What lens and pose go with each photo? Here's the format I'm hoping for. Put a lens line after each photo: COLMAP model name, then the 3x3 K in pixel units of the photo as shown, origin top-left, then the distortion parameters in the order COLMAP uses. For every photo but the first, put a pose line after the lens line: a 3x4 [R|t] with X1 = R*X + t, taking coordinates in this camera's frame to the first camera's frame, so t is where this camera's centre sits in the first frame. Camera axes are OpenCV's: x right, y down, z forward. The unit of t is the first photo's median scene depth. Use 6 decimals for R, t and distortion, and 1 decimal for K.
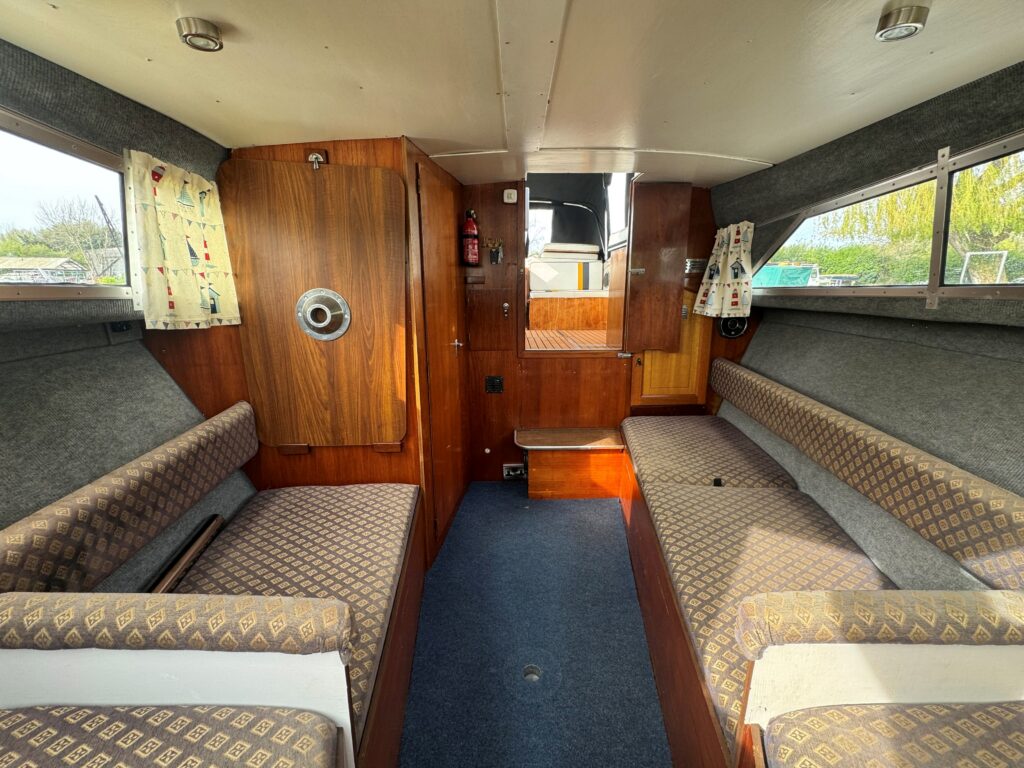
lens RADIAL K [[407.7, 0, 505.7], [0, 407.7, 380.8], [0, 0, 1]] dist [-0.002303, -0.000385]
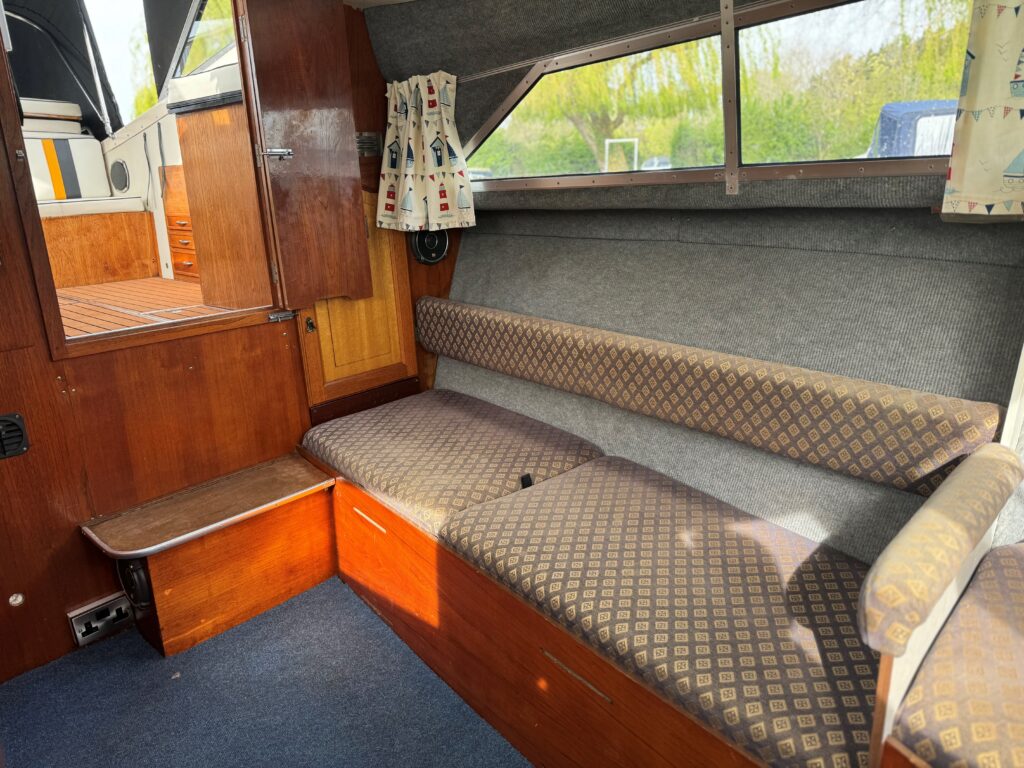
lens RADIAL K [[715.0, 0, 516.8], [0, 715.0, 388.7], [0, 0, 1]] dist [0.047092, -0.047440]
pose [[0.677794, -0.225799, 0.699722, -0.266615], [0.196480, 0.972691, 0.123563, -0.040651], [-0.708514, 0.053731, 0.703649, 0.204107]]
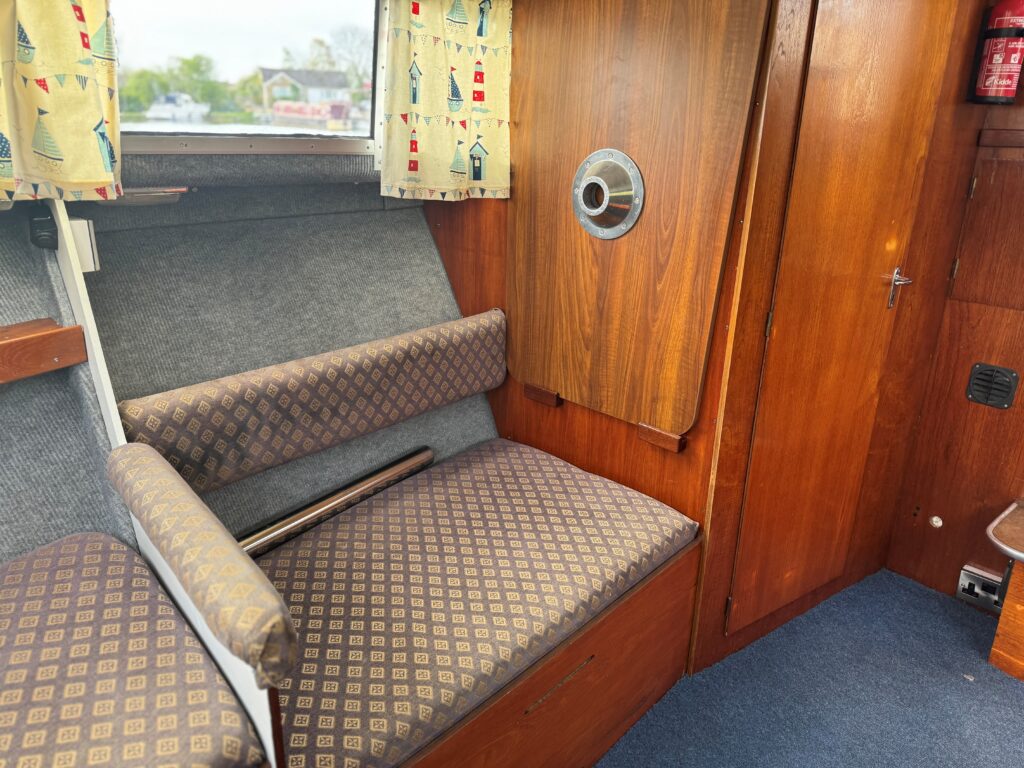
lens RADIAL K [[715.0, 0, 519.7], [0, 715.0, 385.9], [0, 0, 1]] dist [0.047092, -0.047440]
pose [[0.665154, 0.274784, -0.694308, 0.270649], [-0.193185, 0.961497, 0.195455, -0.070046], [0.721283, 0.004122, 0.692628, 0.165709]]
